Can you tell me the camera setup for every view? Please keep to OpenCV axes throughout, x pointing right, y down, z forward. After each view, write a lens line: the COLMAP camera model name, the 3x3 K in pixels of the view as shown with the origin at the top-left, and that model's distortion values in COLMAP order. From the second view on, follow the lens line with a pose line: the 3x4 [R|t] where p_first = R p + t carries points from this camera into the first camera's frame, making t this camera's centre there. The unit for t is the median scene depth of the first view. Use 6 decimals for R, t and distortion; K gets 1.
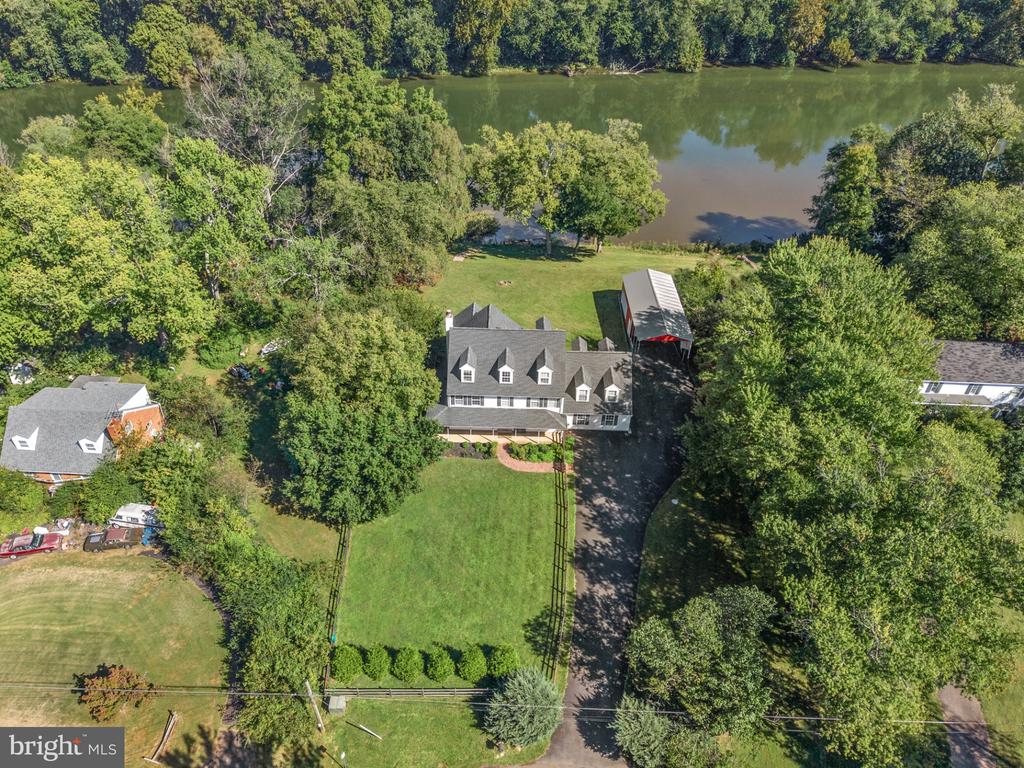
lens RADIAL K [[715.8, 0, 489.6], [0, 715.8, 404.1], [0, 0, 1]] dist [0.013887, -0.012255]
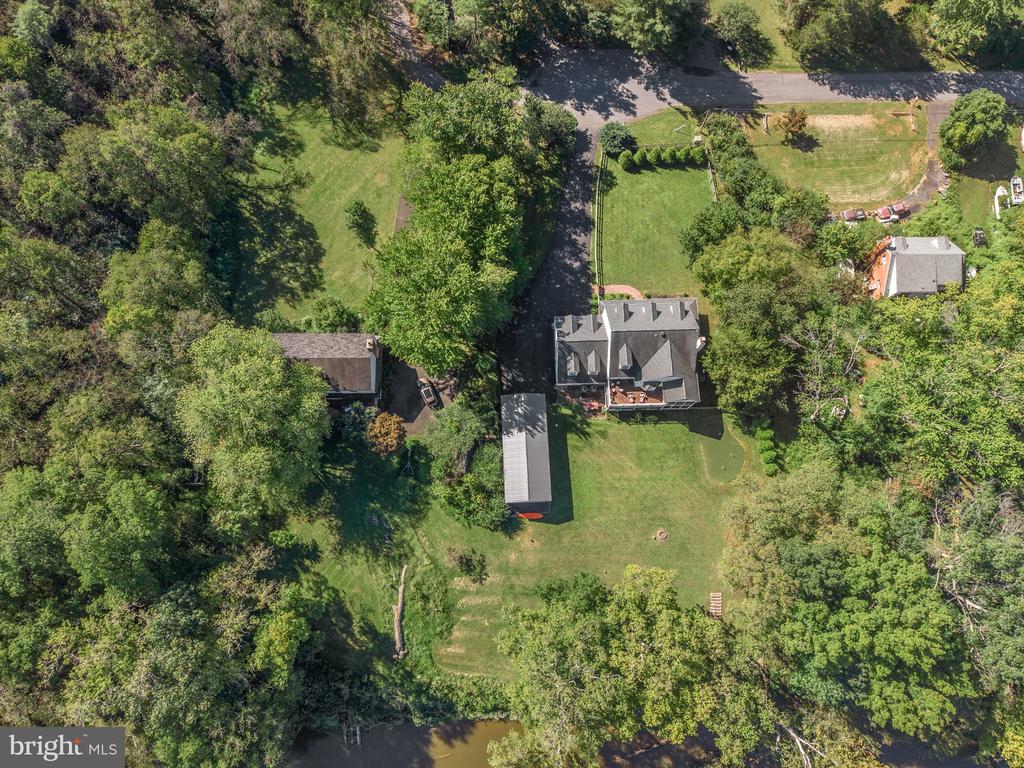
lens RADIAL K [[684.2, 0, 513.0], [0, 684.2, 385.5], [0, 0, 1]] dist [0.018511, -0.017712]
pose [[-0.997912, 0.059843, -0.024310, 0.313203], [-0.047214, -0.418958, 0.906777, -1.242376], [0.044080, 0.906032, 0.420908, 0.523903]]
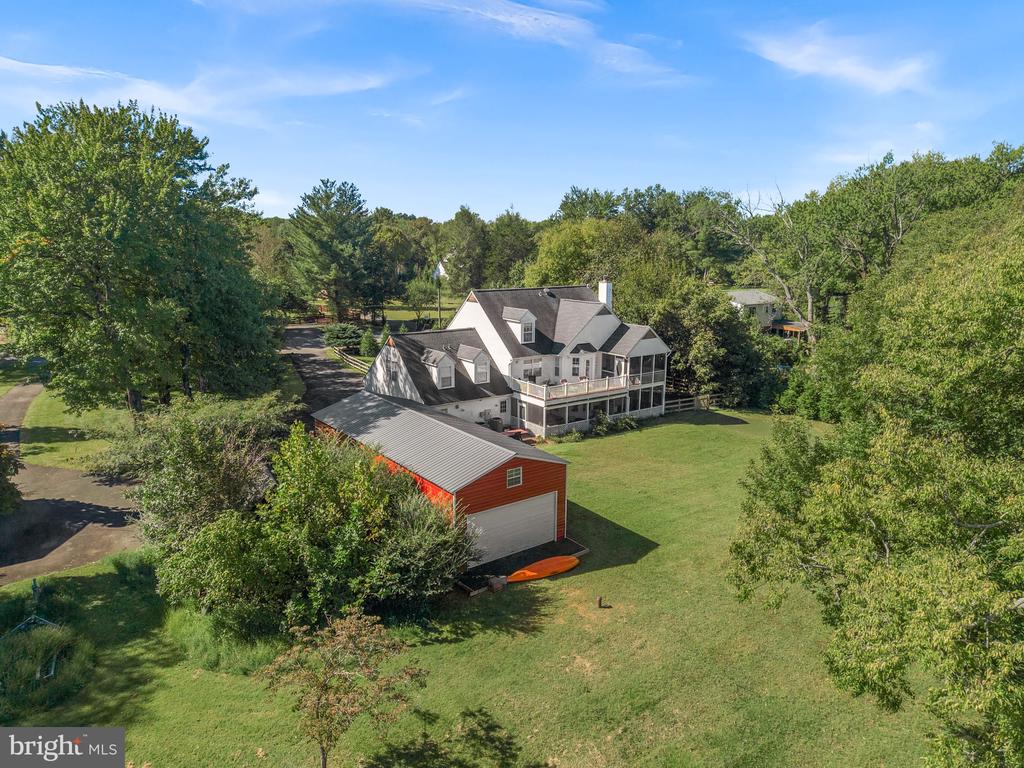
lens RADIAL K [[684.2, 0, 513.0], [0, 684.2, 385.5], [0, 0, 1]] dist [0.018511, -0.017712]
pose [[-0.790917, 0.120562, -0.599929, 0.488253], [-0.393995, 0.649813, 0.650009, -0.496652], [0.468208, 0.750472, -0.466447, 1.365805]]
